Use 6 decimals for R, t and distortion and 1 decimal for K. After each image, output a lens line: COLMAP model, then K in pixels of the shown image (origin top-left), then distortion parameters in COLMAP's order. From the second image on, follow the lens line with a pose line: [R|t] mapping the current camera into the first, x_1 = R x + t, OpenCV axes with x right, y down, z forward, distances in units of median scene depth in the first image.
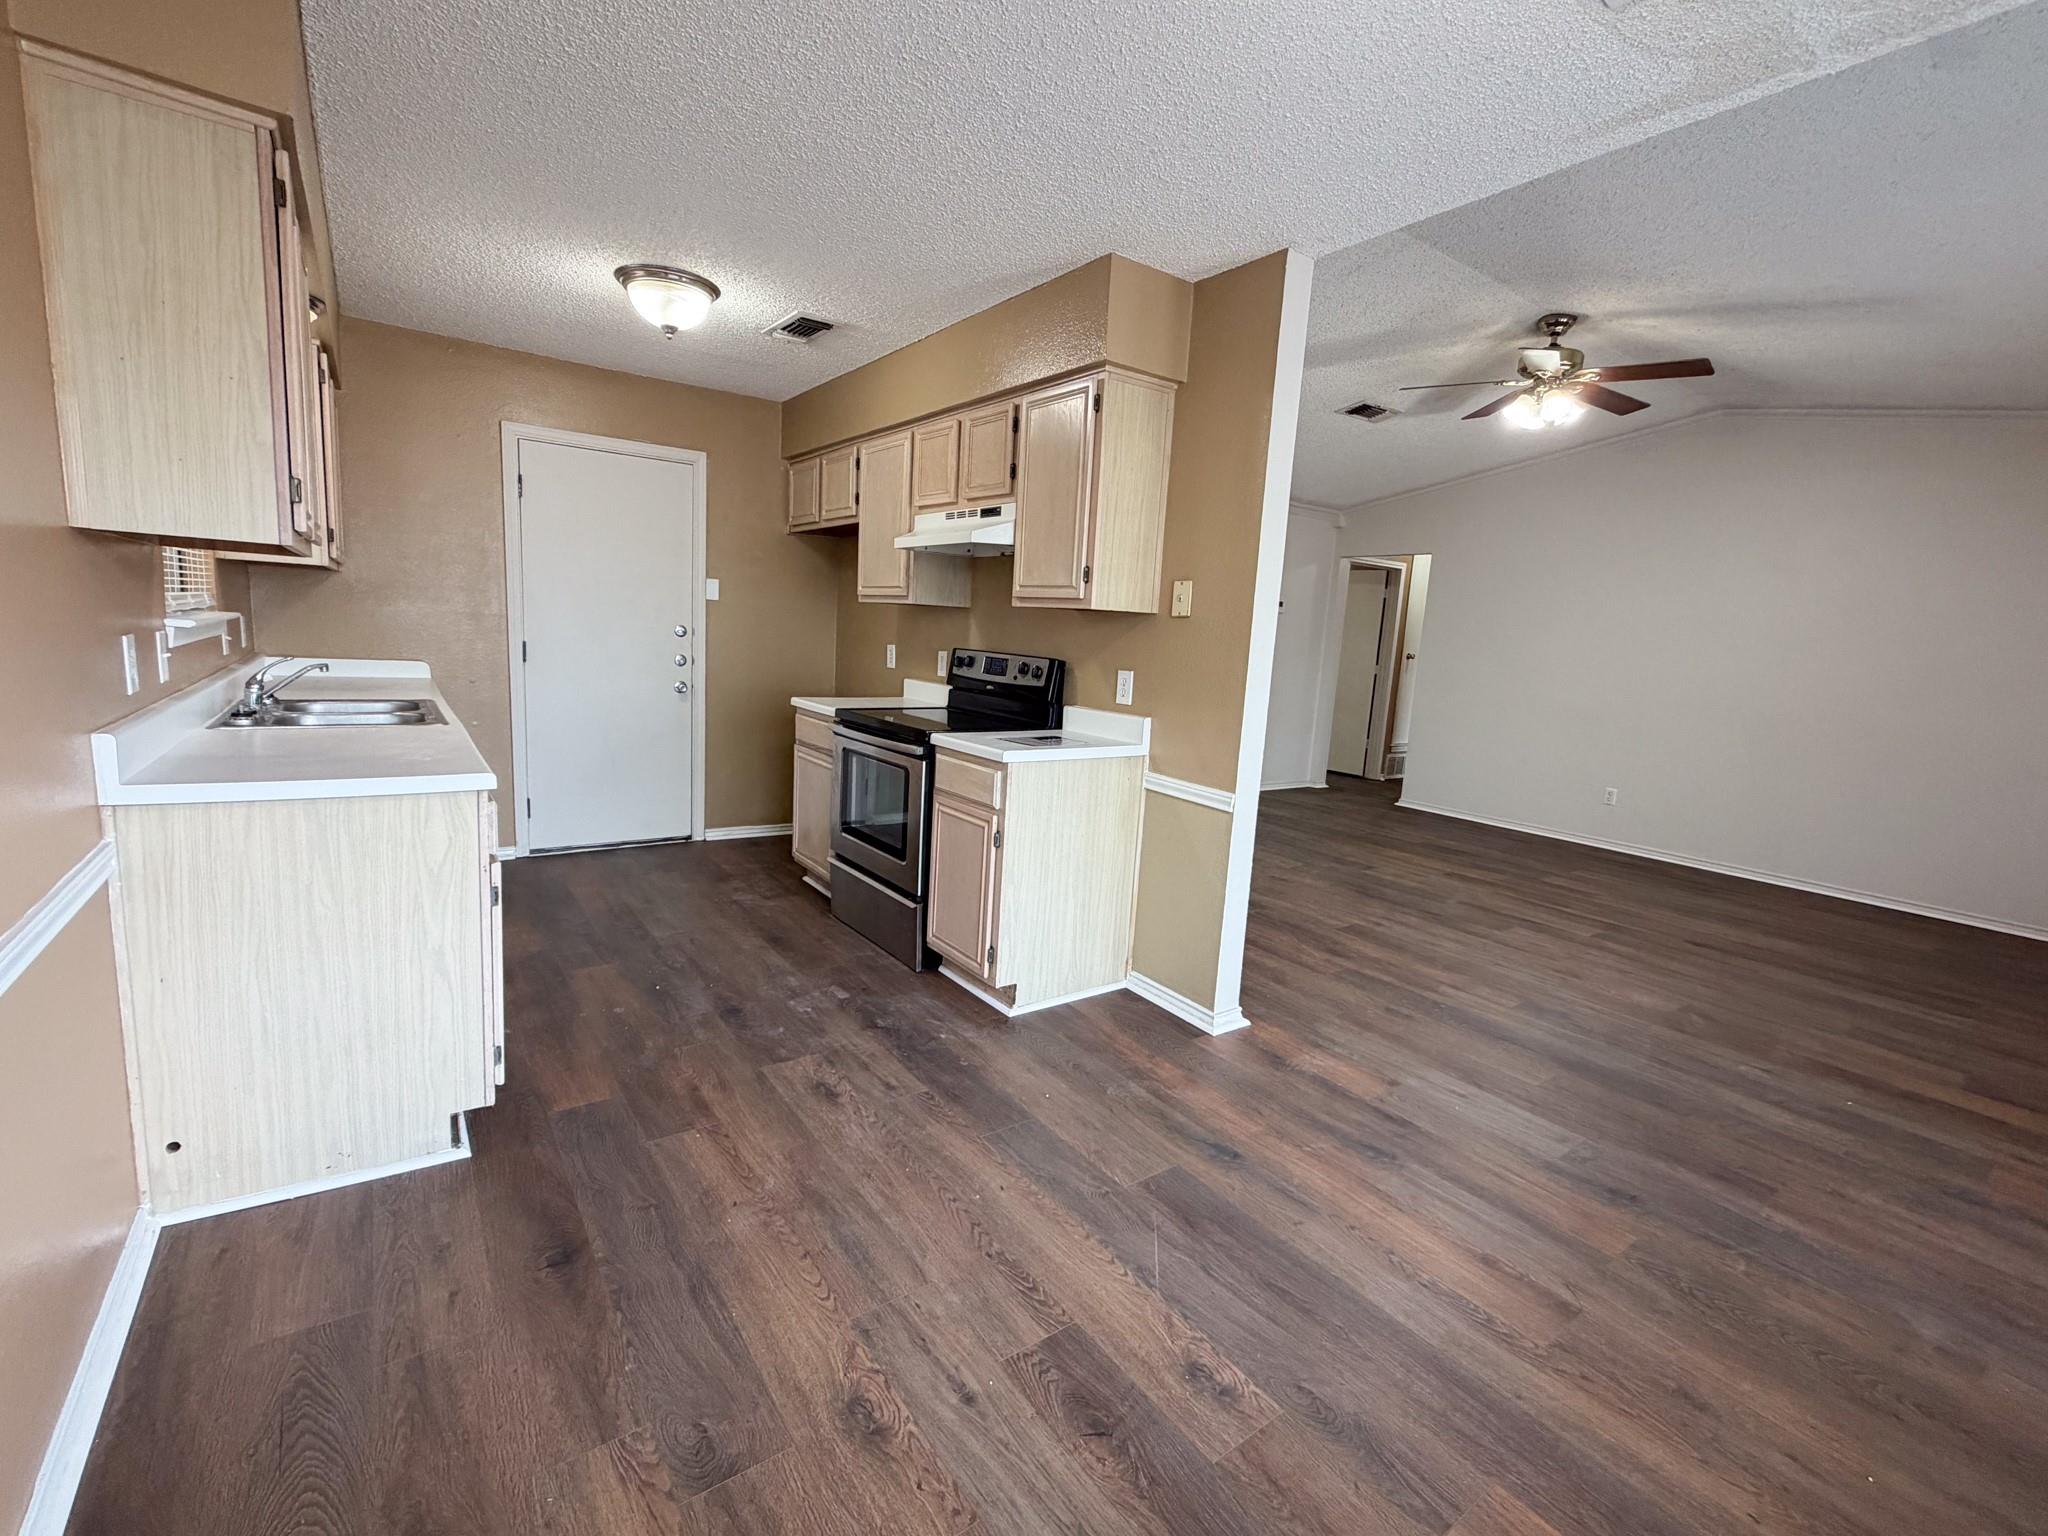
lens RADIAL K [[883.5, 0, 1017.2], [0, 883.5, 758.2], [0, 0, 1]] dist [-0.000611, 0.000723]
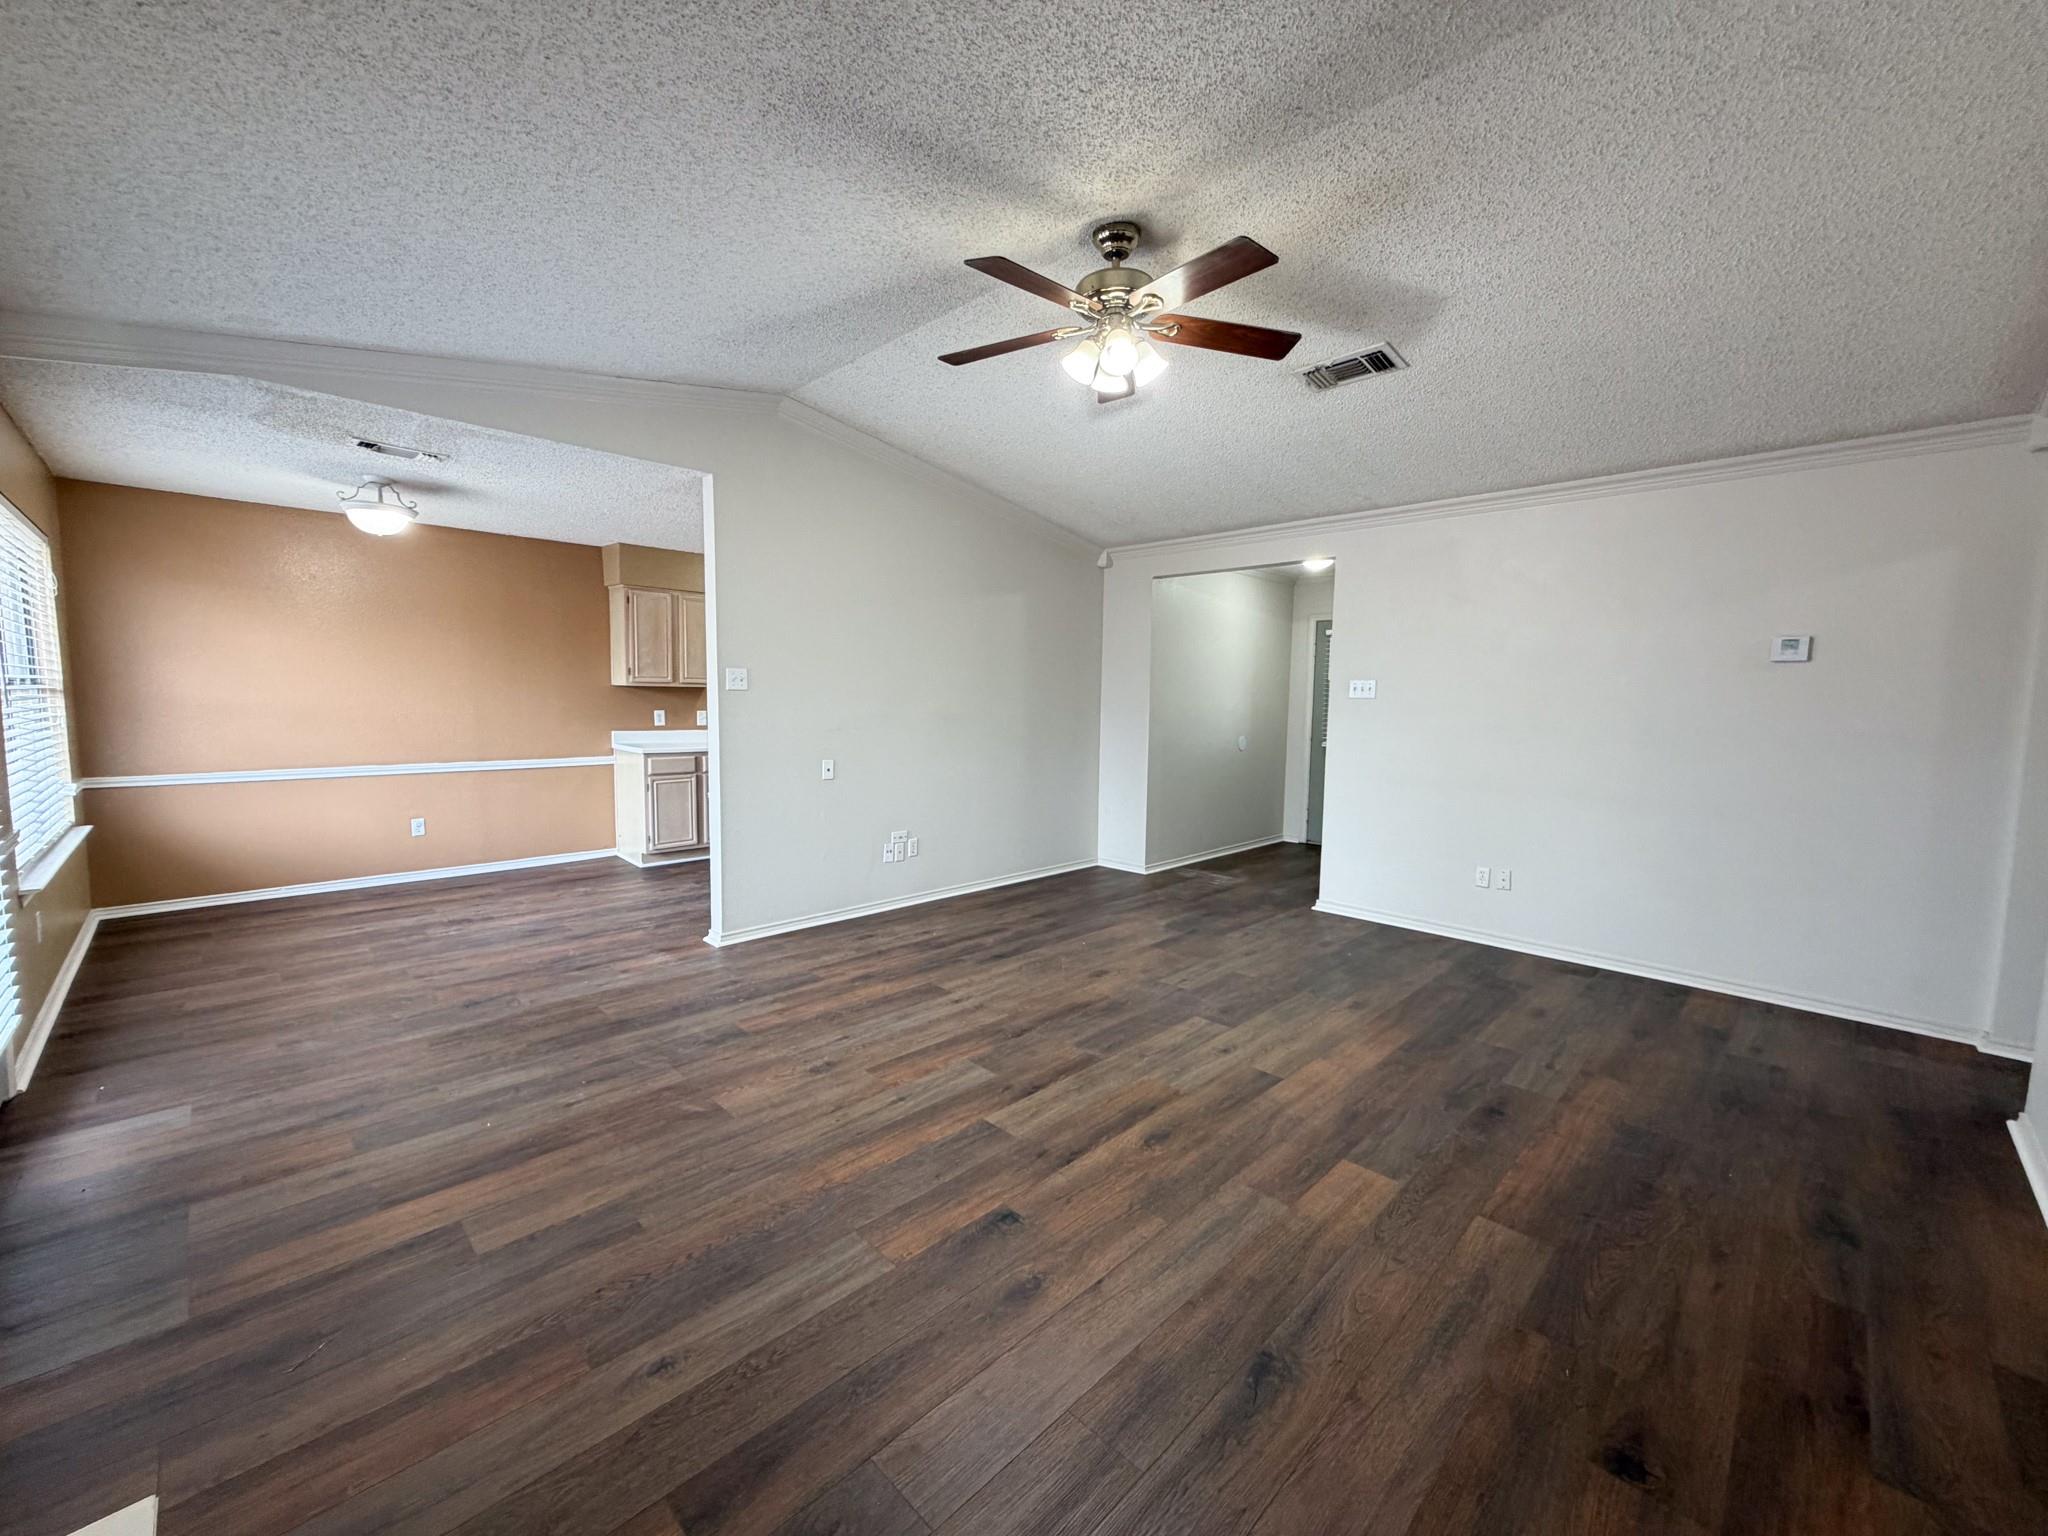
lens RADIAL K [[823.0, 0, 1028.4], [0, 823.0, 768.2], [0, 0, 1]] dist [-0.000798, 0.000019]
pose [[0.166532, 0.032994, -0.985484, 1.689999], [-0.151713, 0.988397, 0.007454, -0.095422], [0.974295, 0.148269, 0.169606, 1.191894]]
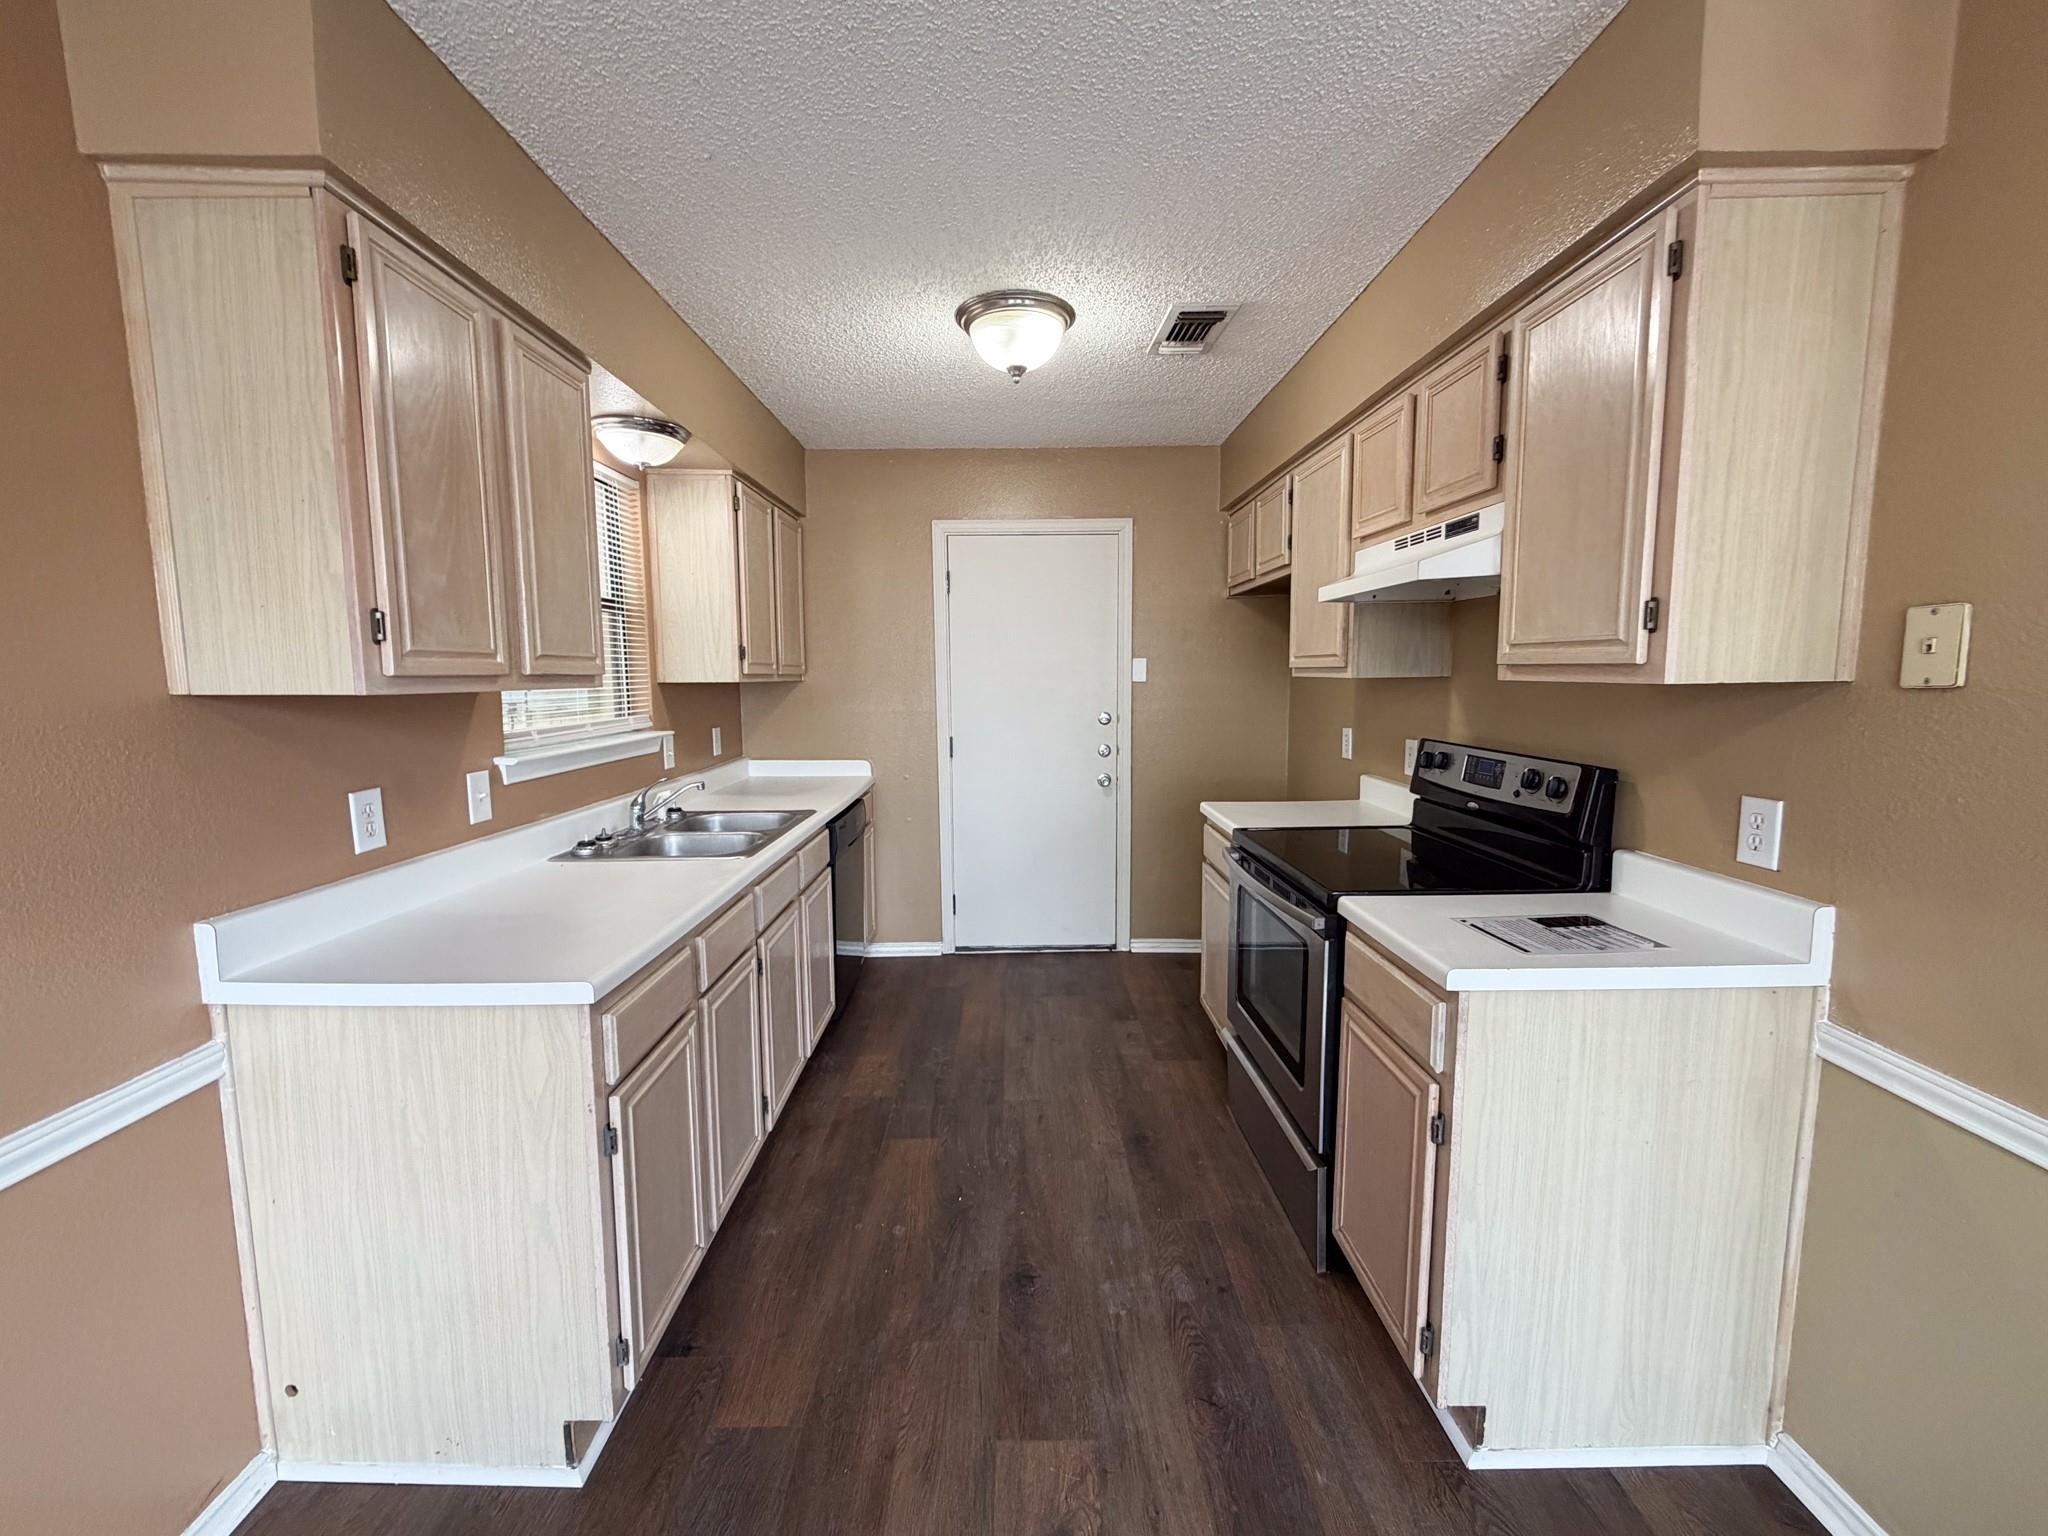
lens RADIAL K [[823.0, 0, 1020.8], [0, 823.0, 763.8], [0, 0, 1]] dist [-0.000798, 0.000019]
pose [[0.815880, -0.000224, -0.578221, 0.053085], [-0.029669, 0.998666, -0.042250, -0.089883], [0.577460, 0.051627, 0.814785, 0.404589]]
